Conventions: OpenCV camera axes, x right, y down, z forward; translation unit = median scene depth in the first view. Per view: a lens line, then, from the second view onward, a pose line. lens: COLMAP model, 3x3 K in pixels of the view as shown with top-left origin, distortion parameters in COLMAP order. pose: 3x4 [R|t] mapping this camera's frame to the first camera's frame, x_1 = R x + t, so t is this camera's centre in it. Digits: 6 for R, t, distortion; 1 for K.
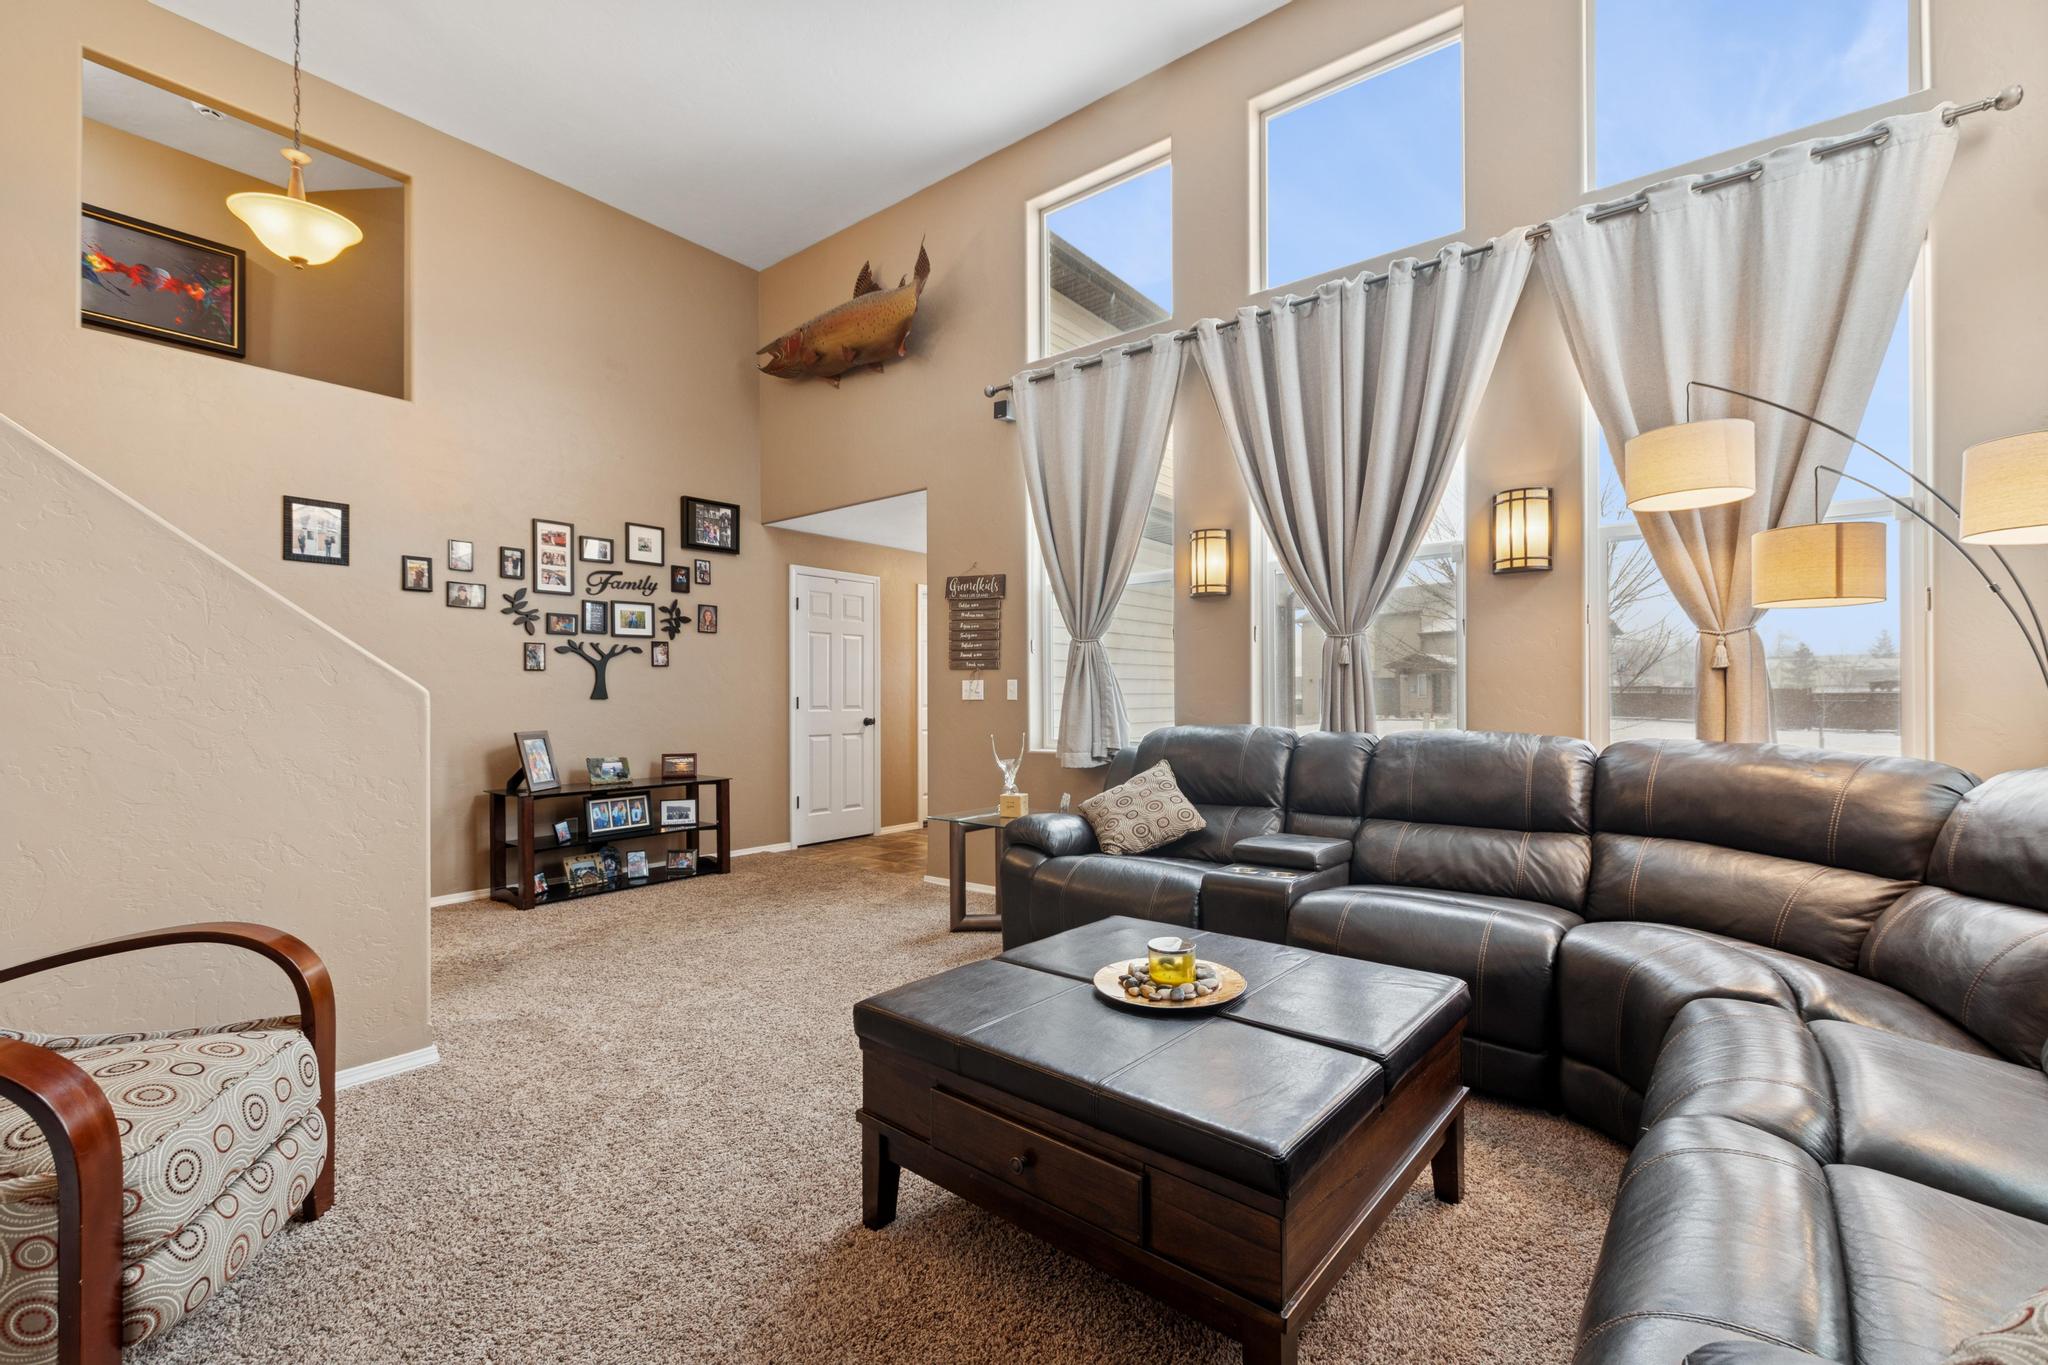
lens RADIAL K [[886.8, 0, 1028.4], [0, 886.8, 685.5], [0, 0, 1]] dist [0.007698, -0.002348]
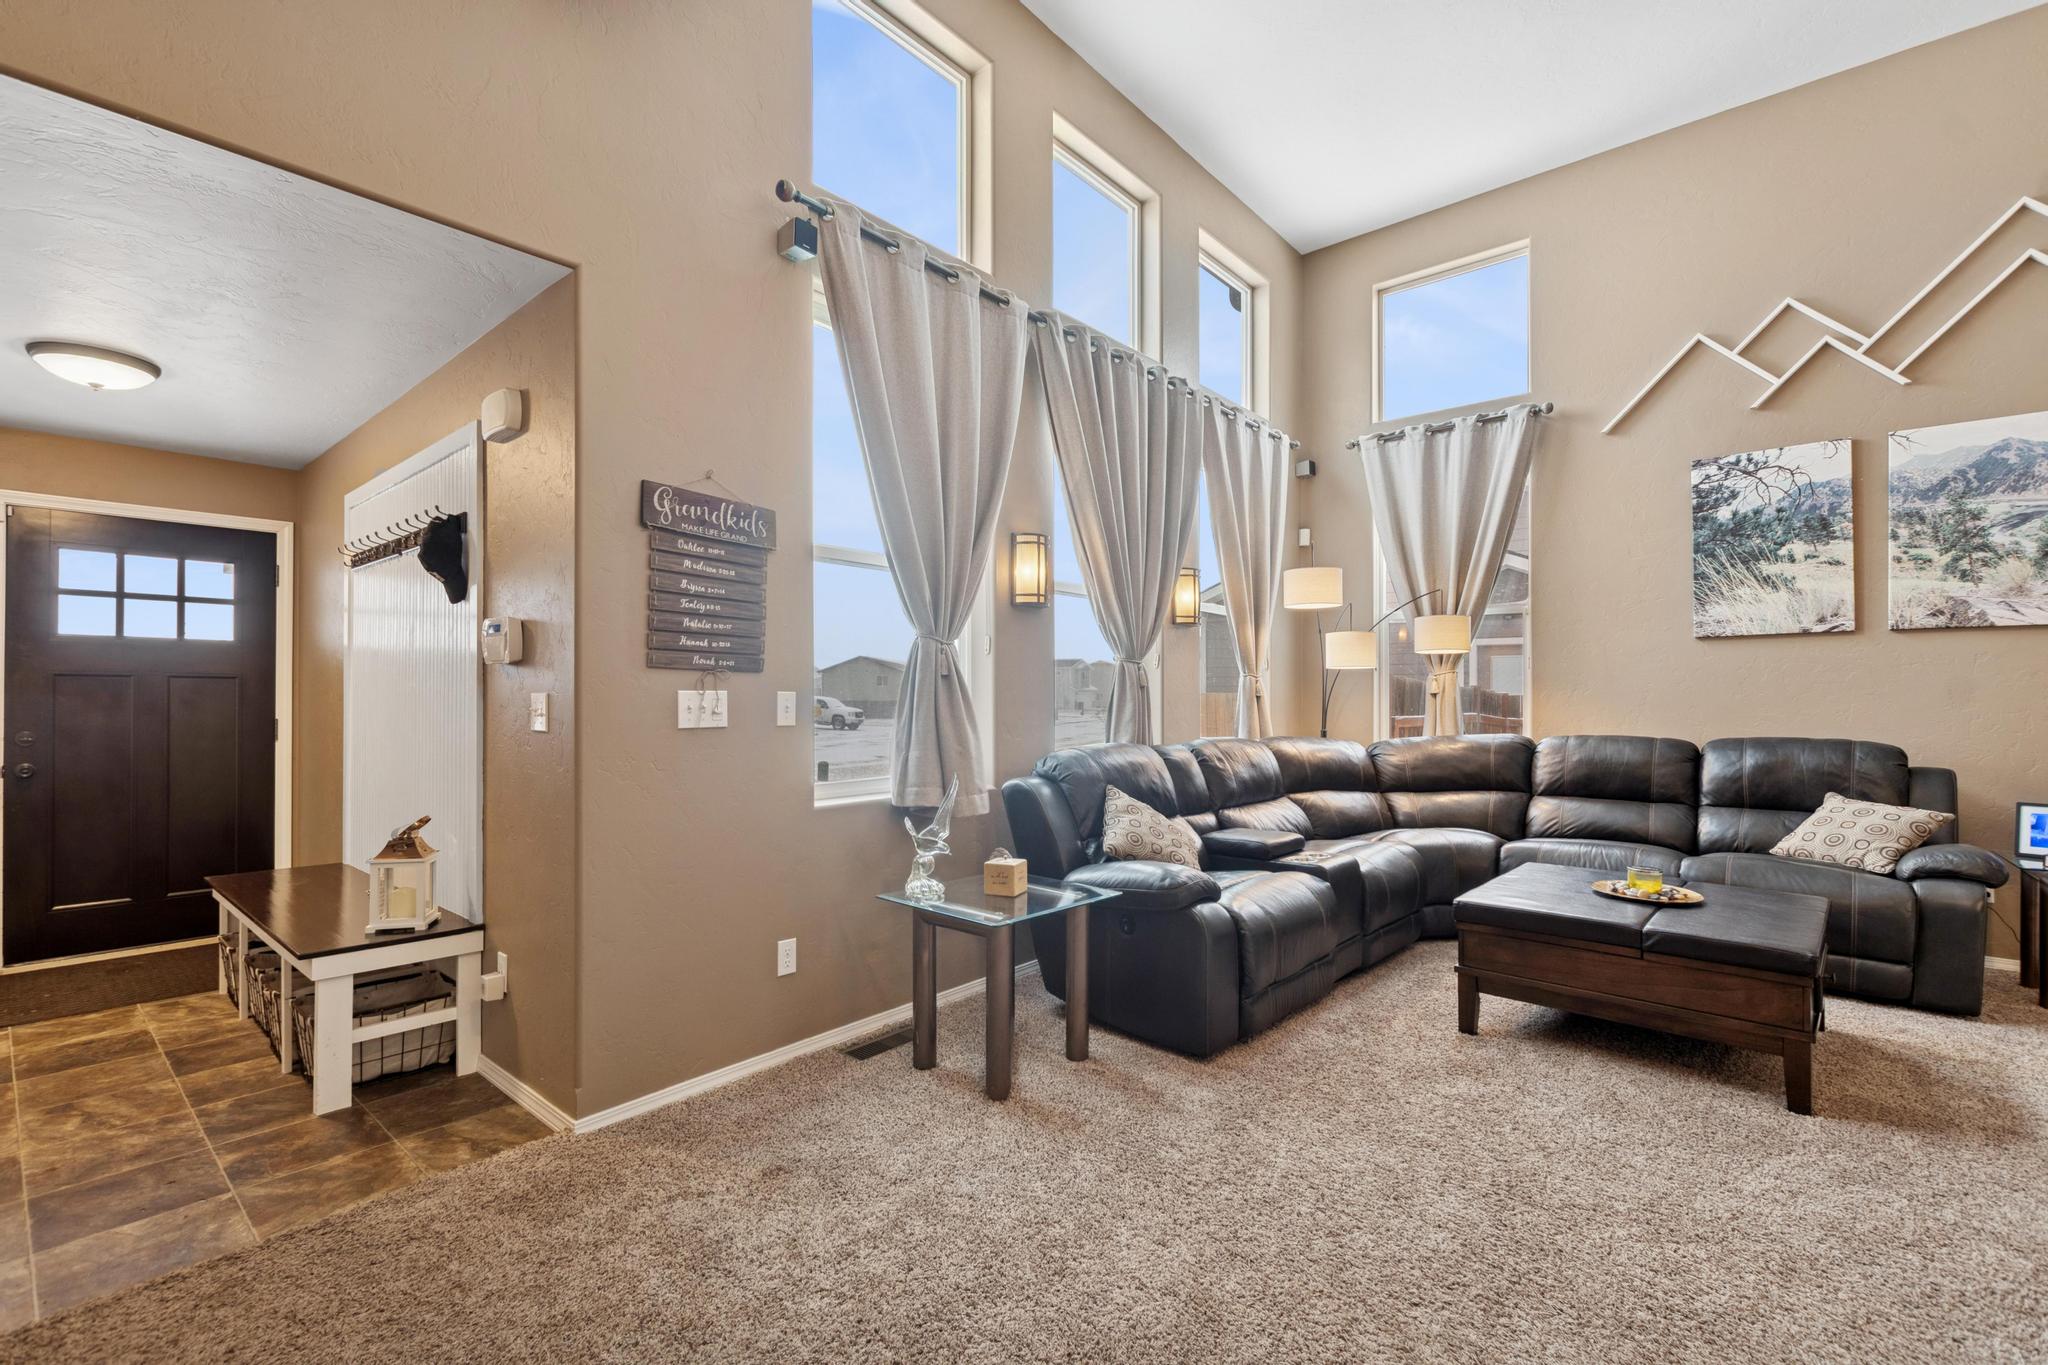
lens RADIAL K [[886.8, 0, 1014.4], [0, 886.8, 682.6], [0, 0, 1]] dist [0.007698, -0.002348]
pose [[0.055049, 0.008085, 0.998451, -0.606035], [-0.010049, 0.999921, -0.007543, -0.008695], [-0.998433, -0.009618, 0.055126, 0.811411]]
